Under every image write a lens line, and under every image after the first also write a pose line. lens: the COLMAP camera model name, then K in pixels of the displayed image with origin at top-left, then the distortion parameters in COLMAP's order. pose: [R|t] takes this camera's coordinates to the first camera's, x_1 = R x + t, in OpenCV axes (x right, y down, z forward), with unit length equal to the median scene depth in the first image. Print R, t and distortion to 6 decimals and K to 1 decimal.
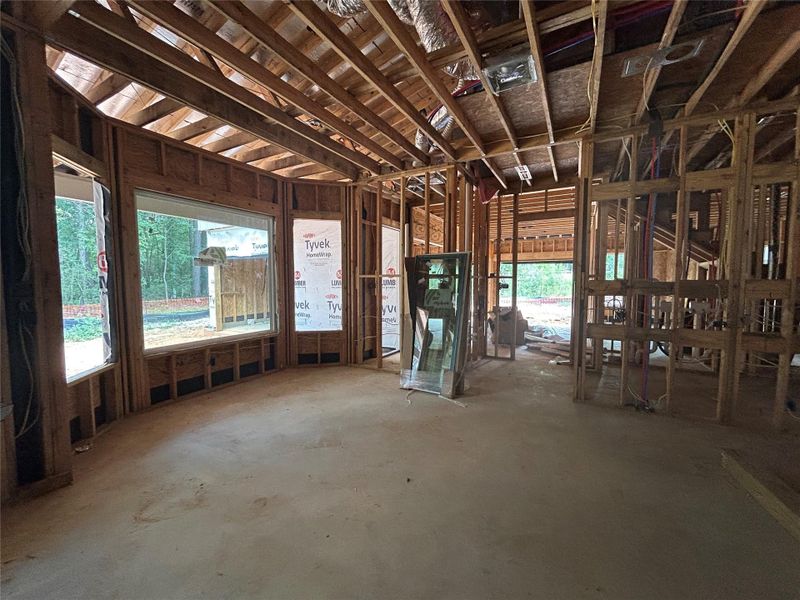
lens RADIAL K [[323.7, 0, 400.0], [0, 323.7, 300.0], [0, 0, 1]] dist [-0.001223, 0.000098]
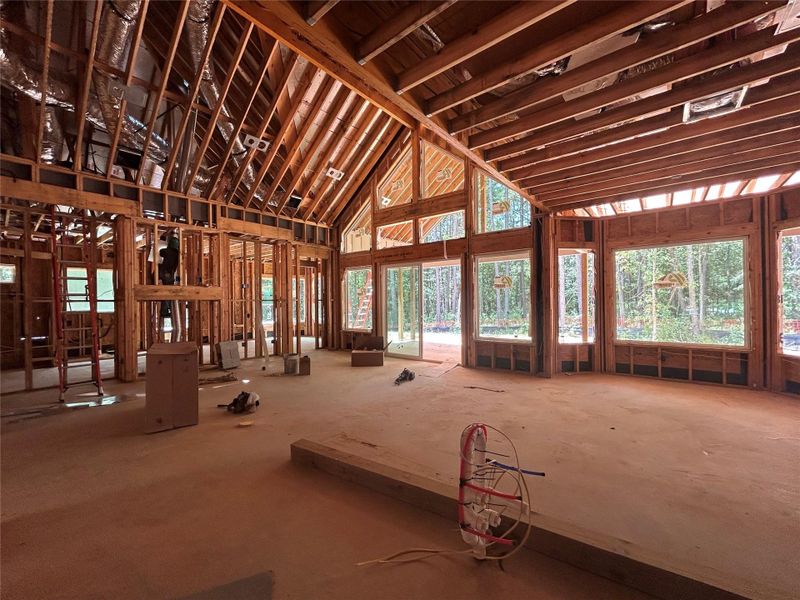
lens RADIAL K [[323.7, 0, 400.0], [0, 323.7, 300.0], [0, 0, 1]] dist [-0.001223, 0.000098]
pose [[-0.167891, -0.002403, -0.985803, 1.084998], [-0.041898, 0.999111, 0.004700, -0.018761], [0.984915, 0.042093, -0.167843, 0.134719]]
